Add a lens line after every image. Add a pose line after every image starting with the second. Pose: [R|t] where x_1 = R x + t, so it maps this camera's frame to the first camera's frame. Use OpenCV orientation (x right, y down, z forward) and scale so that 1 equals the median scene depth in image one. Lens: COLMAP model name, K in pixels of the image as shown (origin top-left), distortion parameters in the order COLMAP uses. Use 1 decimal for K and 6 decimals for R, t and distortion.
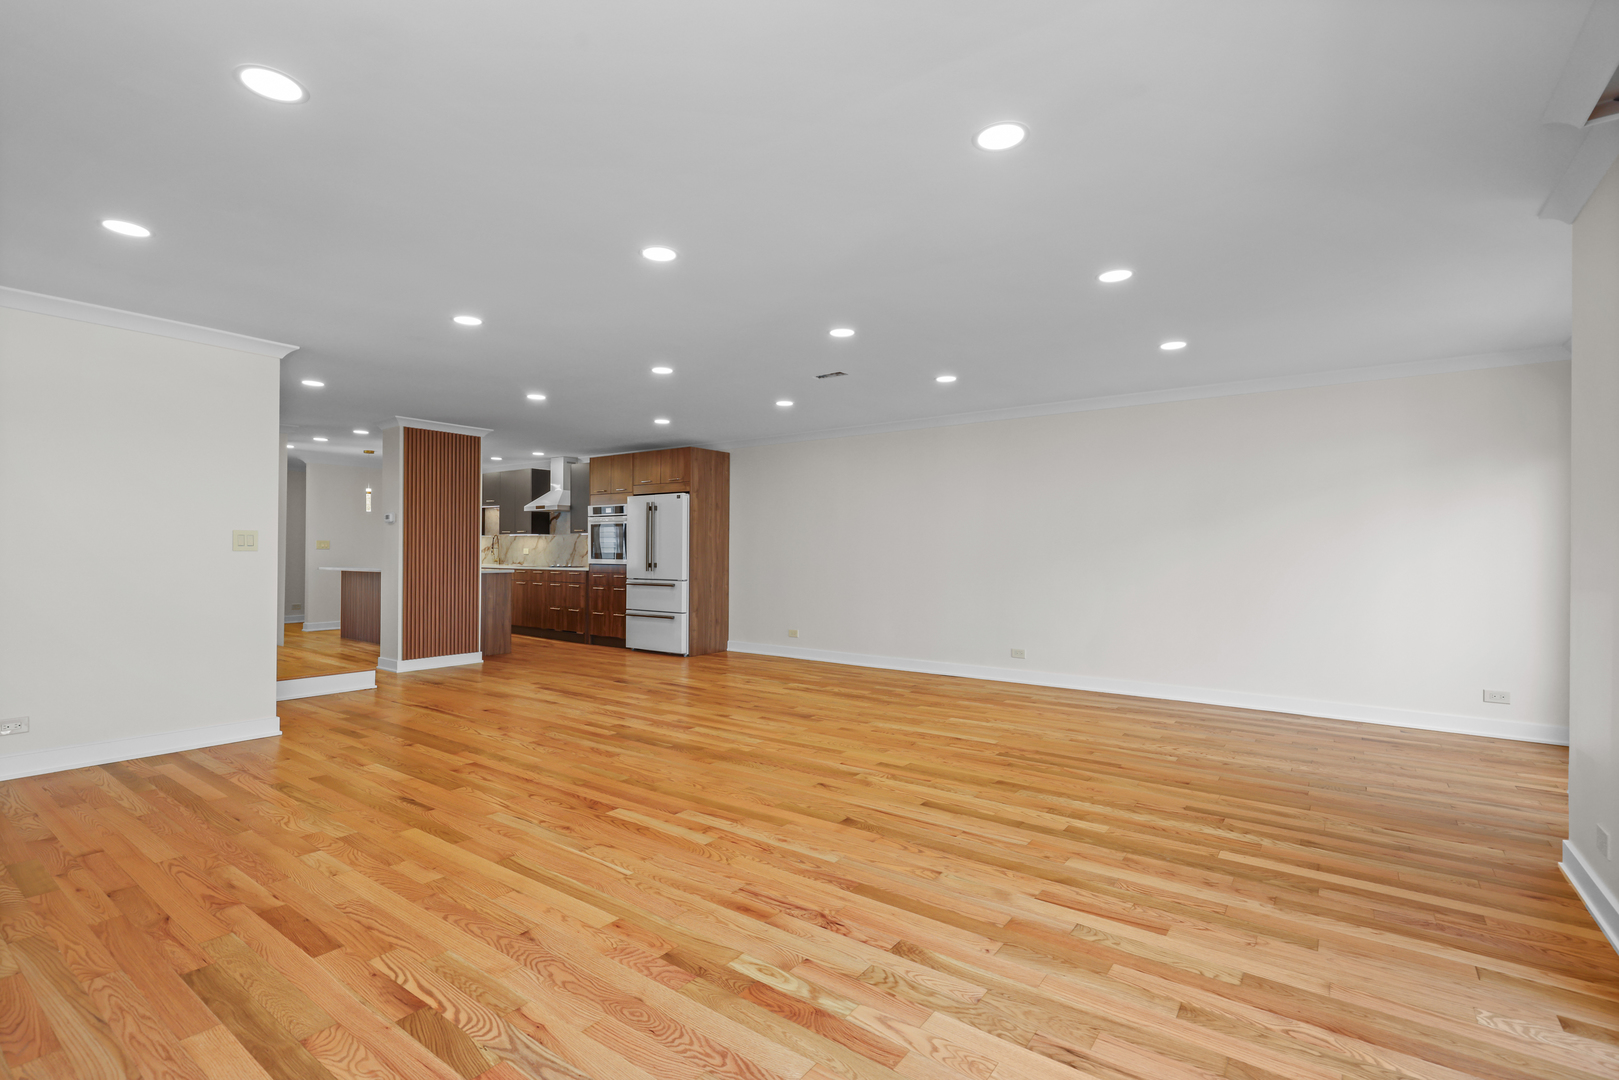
lens RADIAL K [[738.2, 0, 798.2], [0, 738.2, 555.0], [0, 0, 1]] dist [-0.002722, 0.000264]
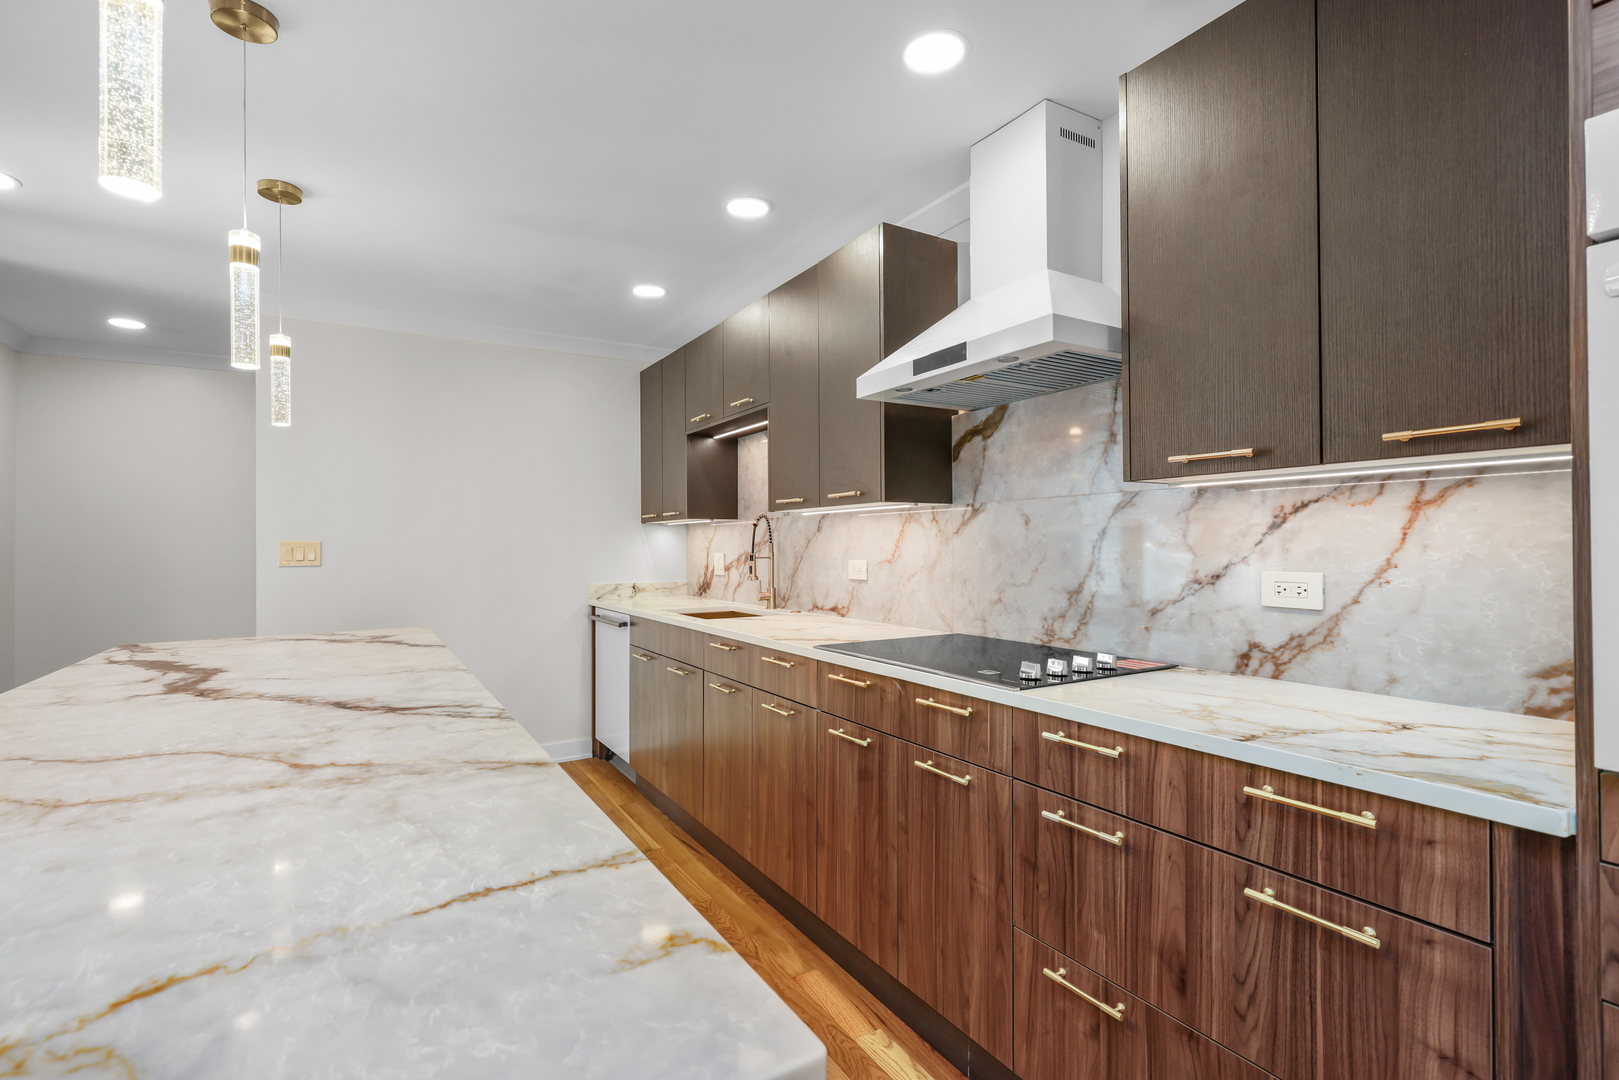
lens RADIAL K [[738.2, 0, 807.0], [0, 738.2, 544.1], [0, 0, 1]] dist [-0.002722, 0.000264]
pose [[0.927903, -0.010717, -0.372668, -0.327667], [0.008687, 0.999937, -0.007128, -0.015063], [0.372721, 0.003377, 0.927937, 0.852059]]
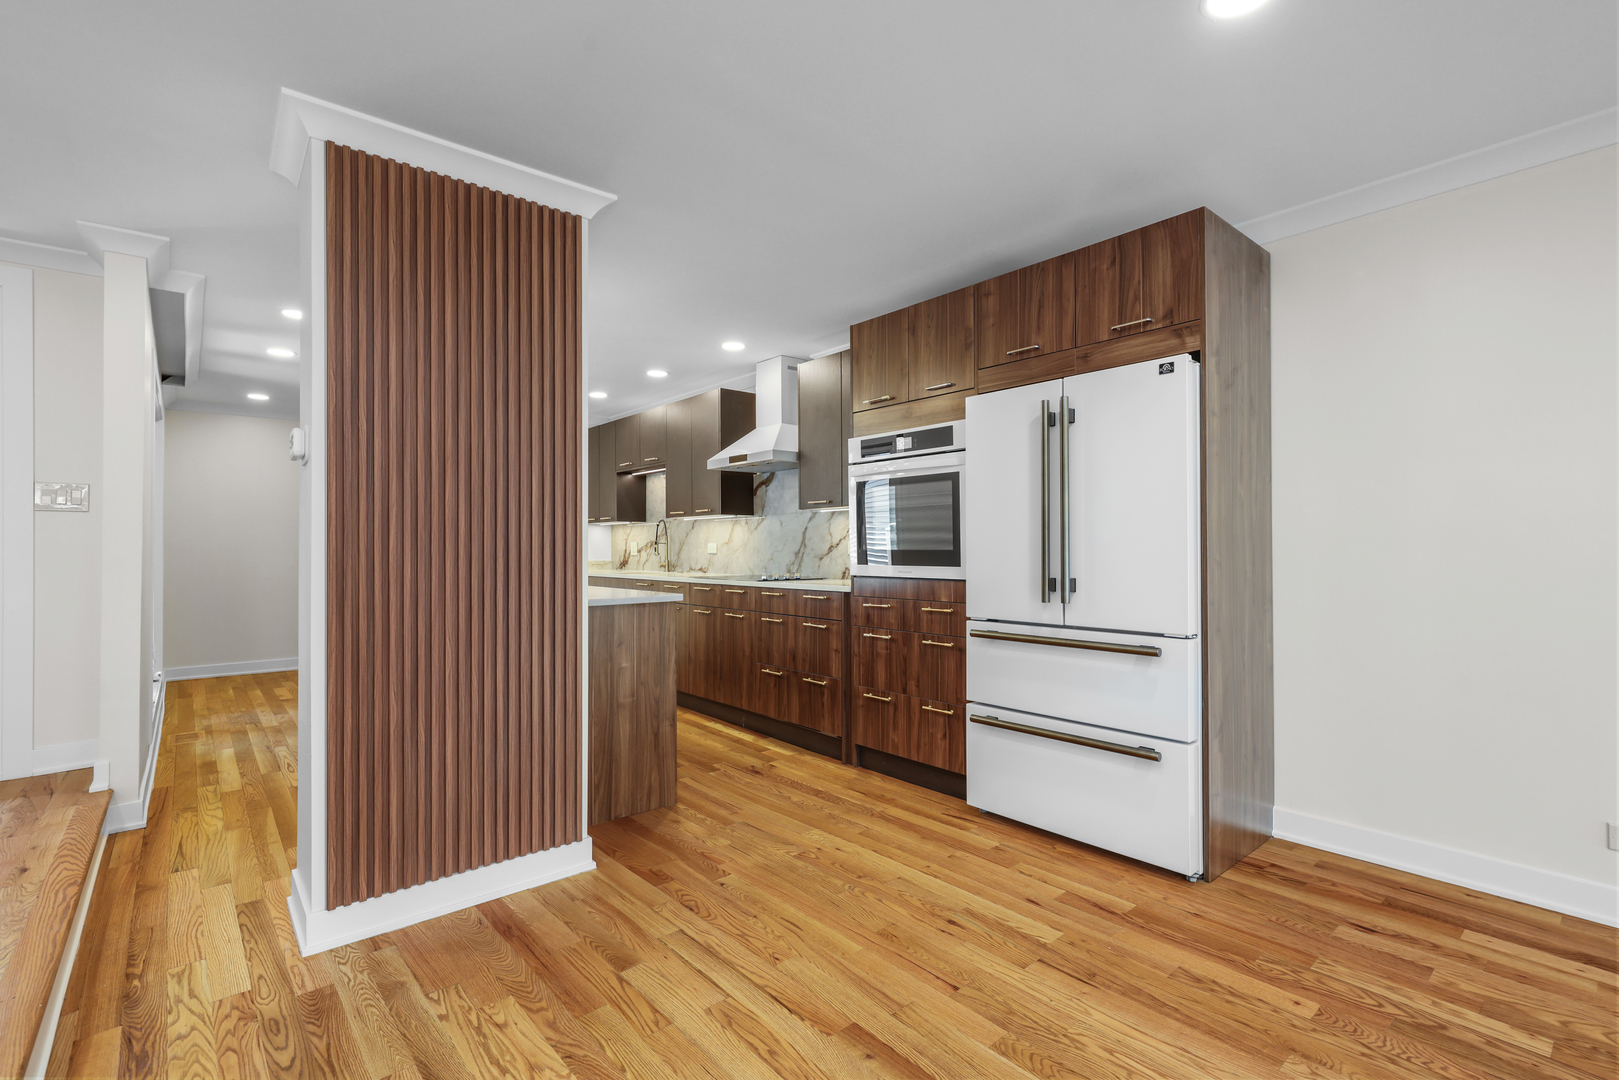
lens RADIAL K [[738.2, 0, 805.9], [0, 738.2, 547.5], [0, 0, 1]] dist [-0.002722, 0.000264]
pose [[0.973544, -0.008746, -0.228331, -0.204718], [0.007508, 0.999952, -0.006291, -0.001962], [0.228375, 0.004411, 0.973563, 0.561808]]
